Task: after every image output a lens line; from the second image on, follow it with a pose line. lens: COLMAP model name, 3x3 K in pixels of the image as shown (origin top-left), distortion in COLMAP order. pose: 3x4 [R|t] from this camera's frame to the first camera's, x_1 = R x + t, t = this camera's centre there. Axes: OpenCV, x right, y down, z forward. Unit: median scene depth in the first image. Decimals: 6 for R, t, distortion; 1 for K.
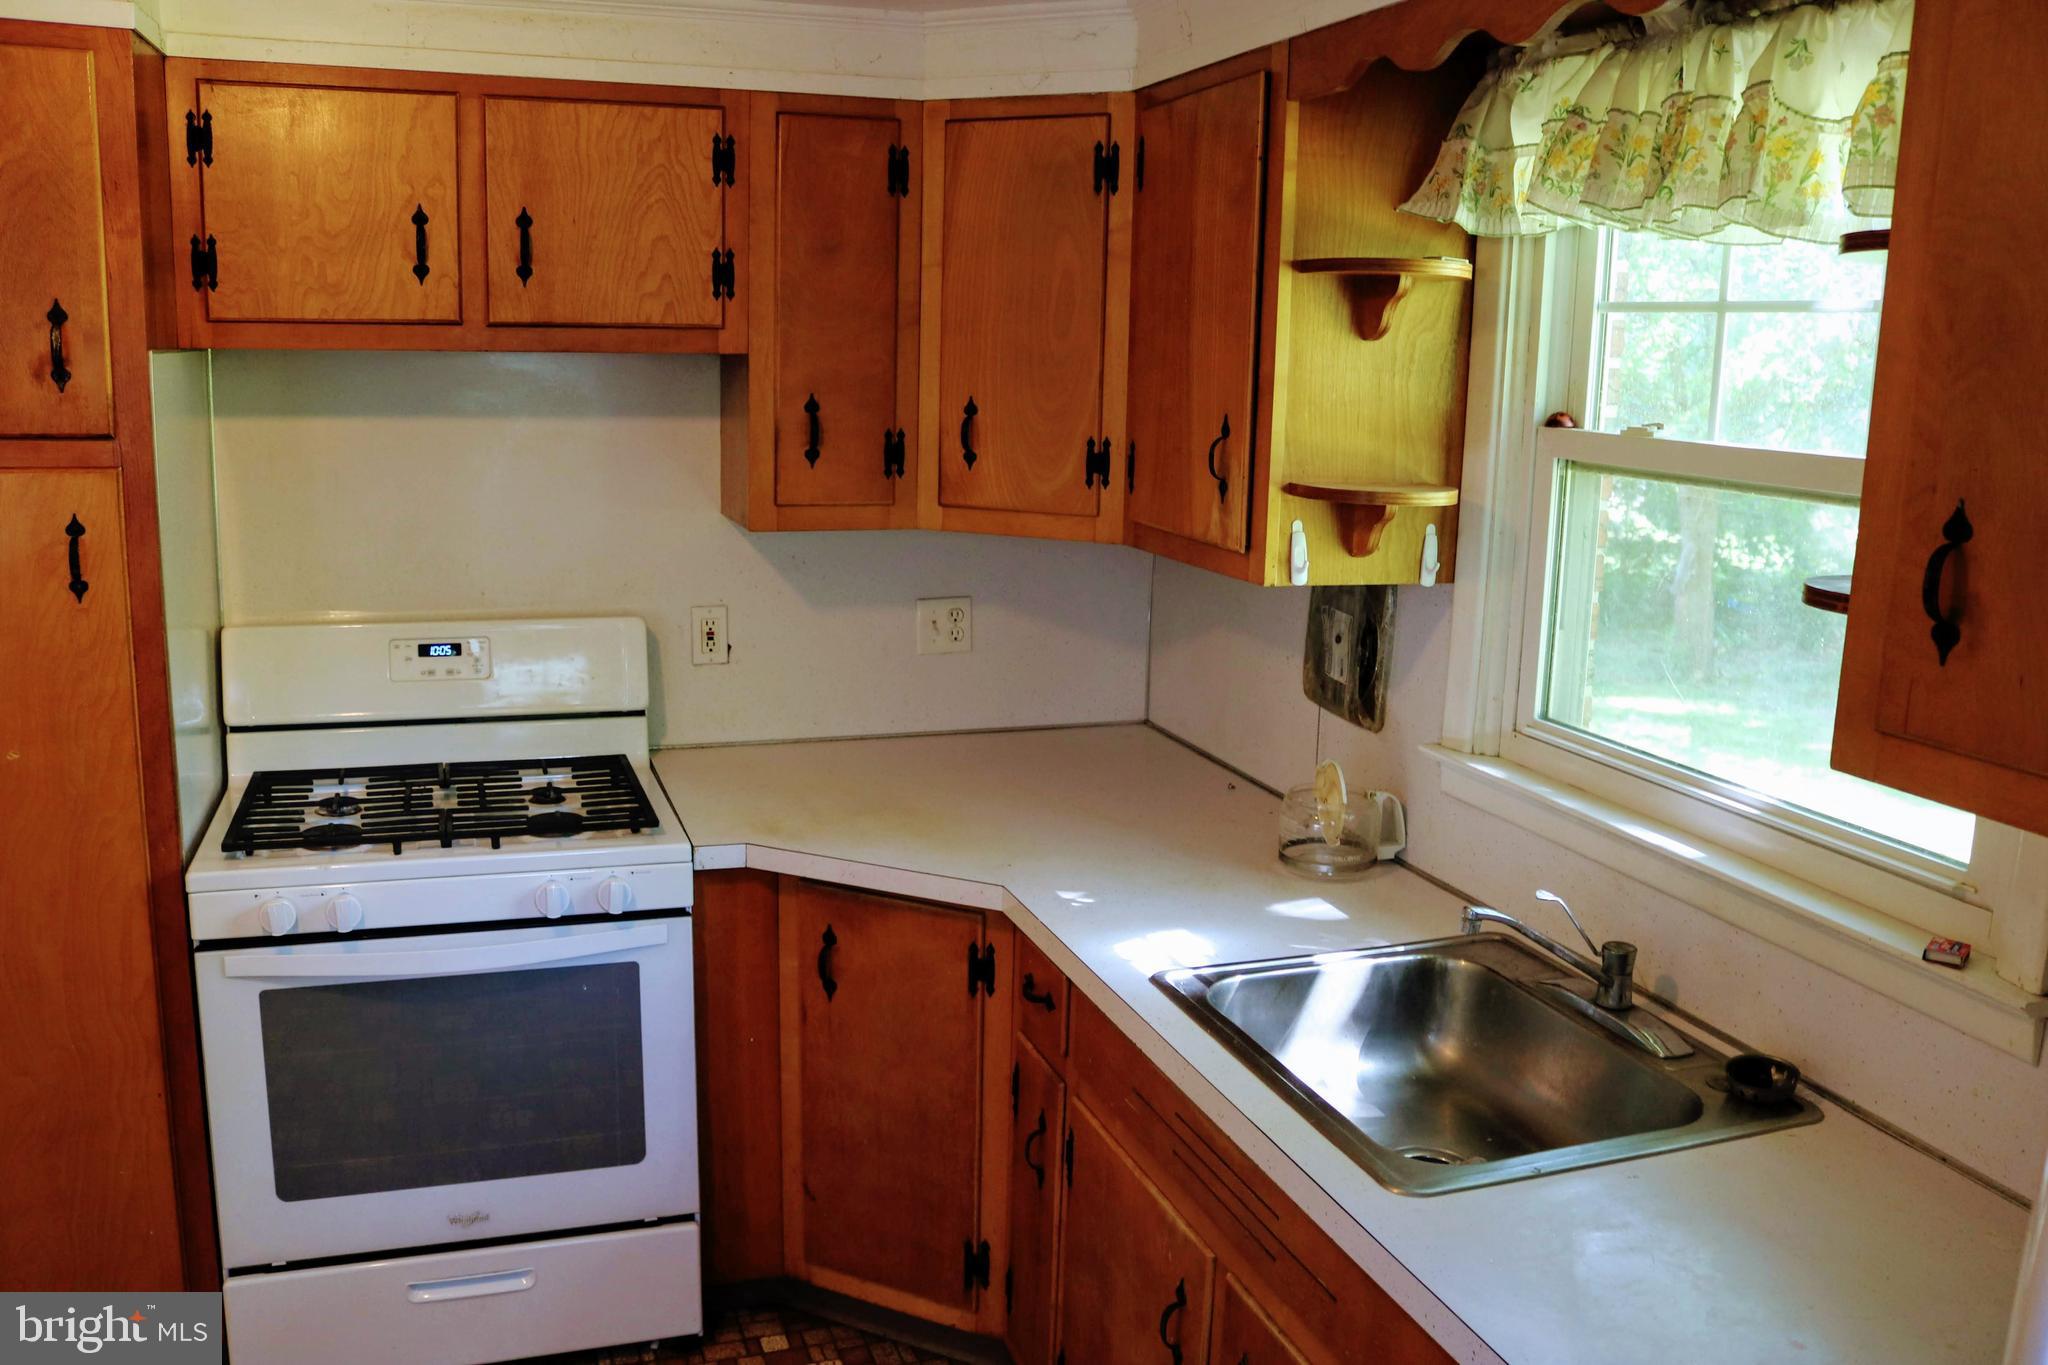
lens RADIAL K [[1695.1, 0, 1024.0], [0, 1695.1, 682.5], [0, 0, 1]] dist [-0.159574, 0.129044]
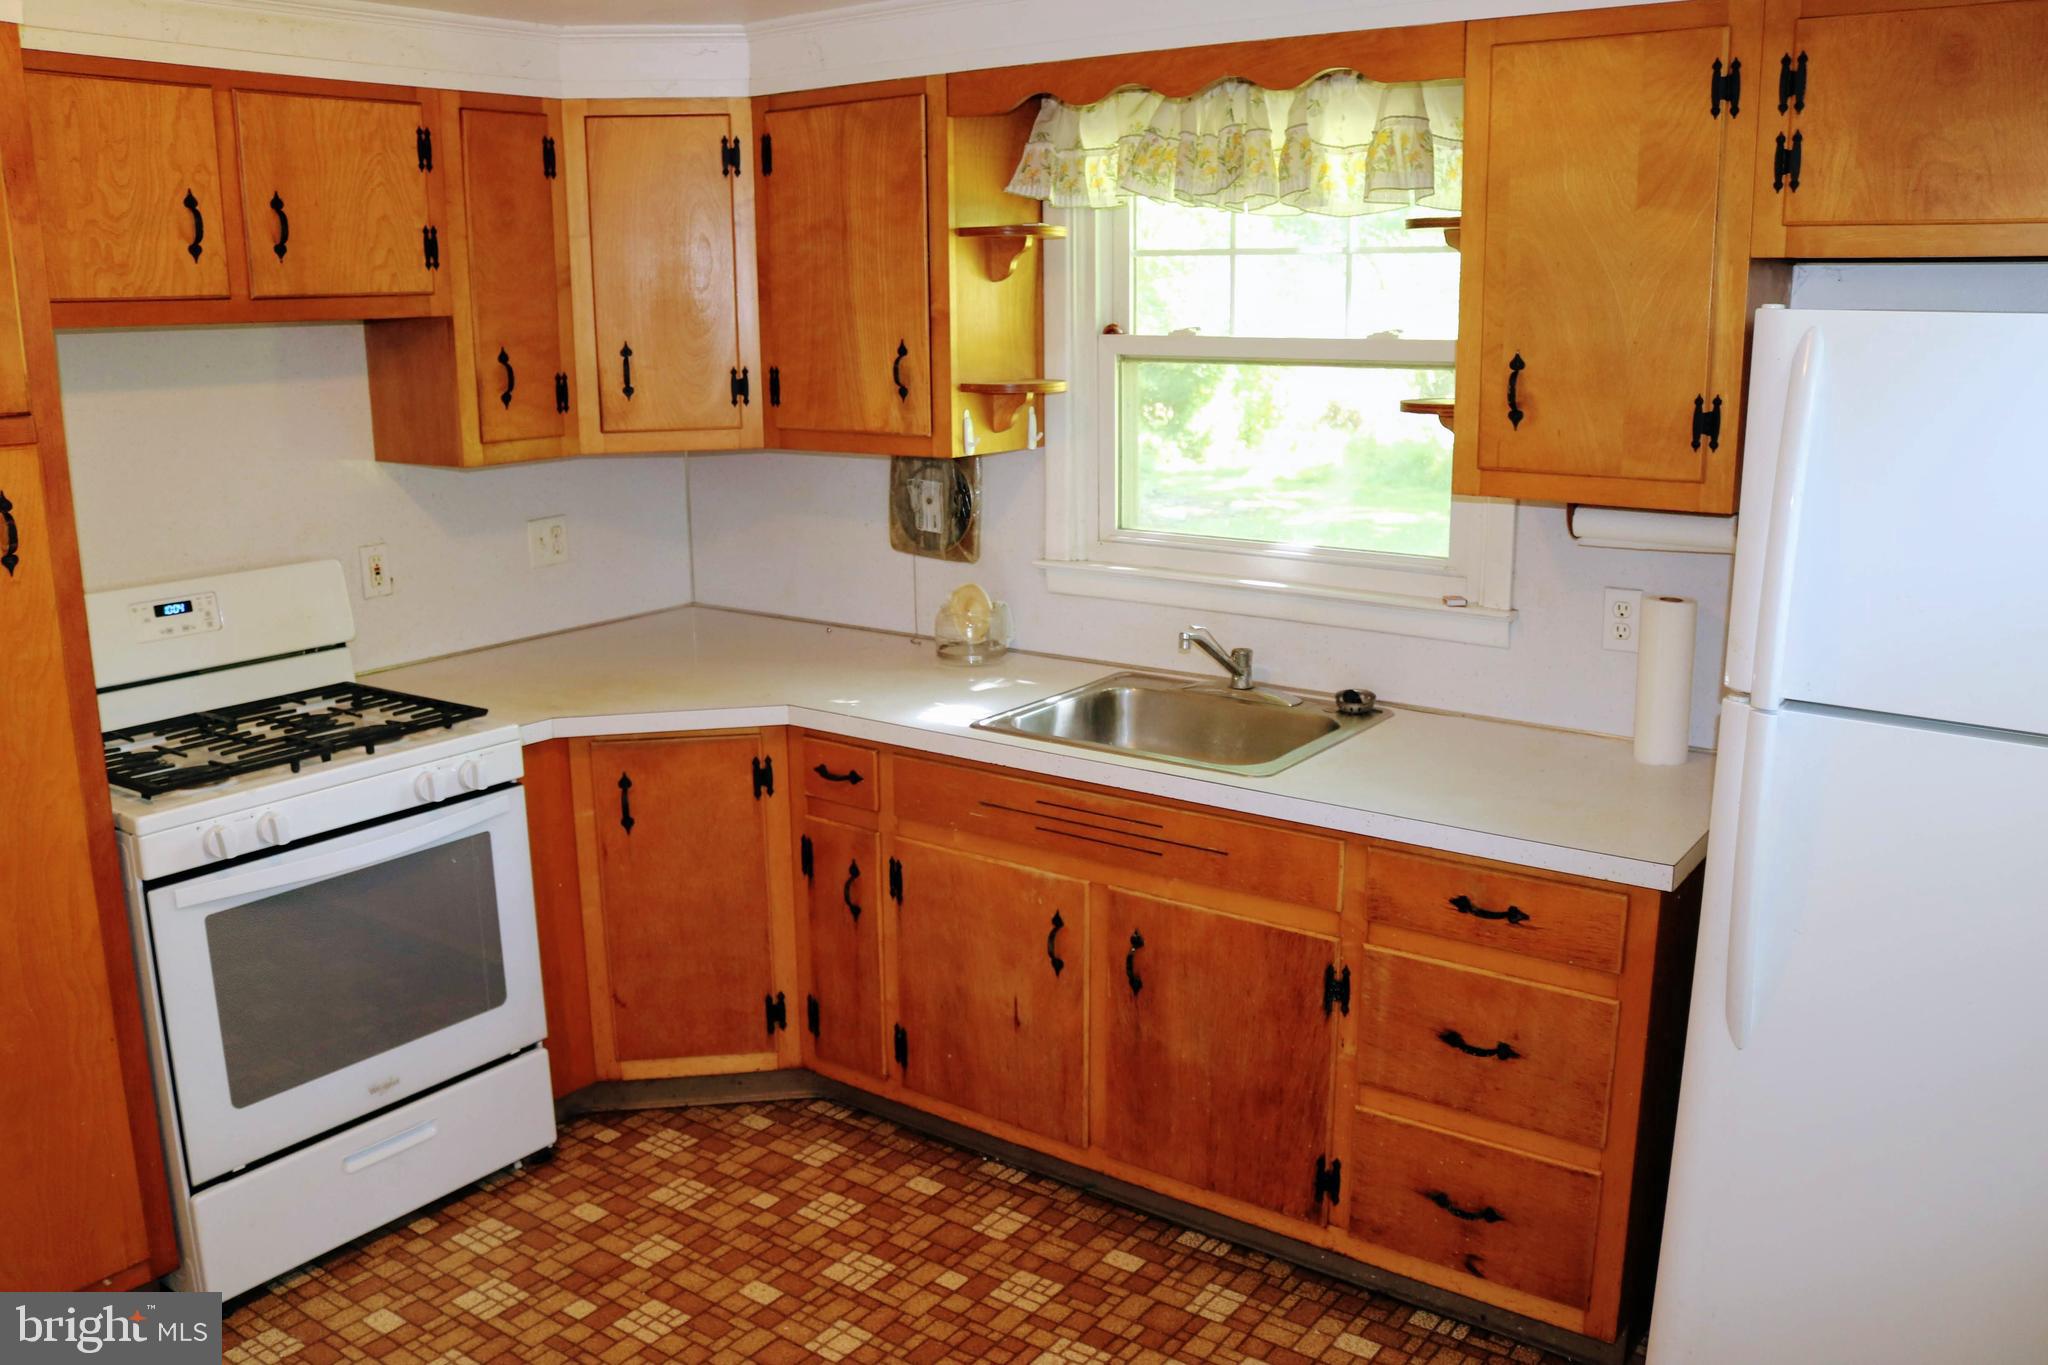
lens RADIAL K [[1722.1, 0, 993.2], [0, 1722.1, 700.0], [0, 0, 1]] dist [-0.162025, 0.123508]
pose [[0.822270, -0.162377, 0.545441, -0.576375], [0.140337, 0.986688, 0.082173, 0.027031], [-0.551524, 0.008977, 0.834111, -0.197868]]
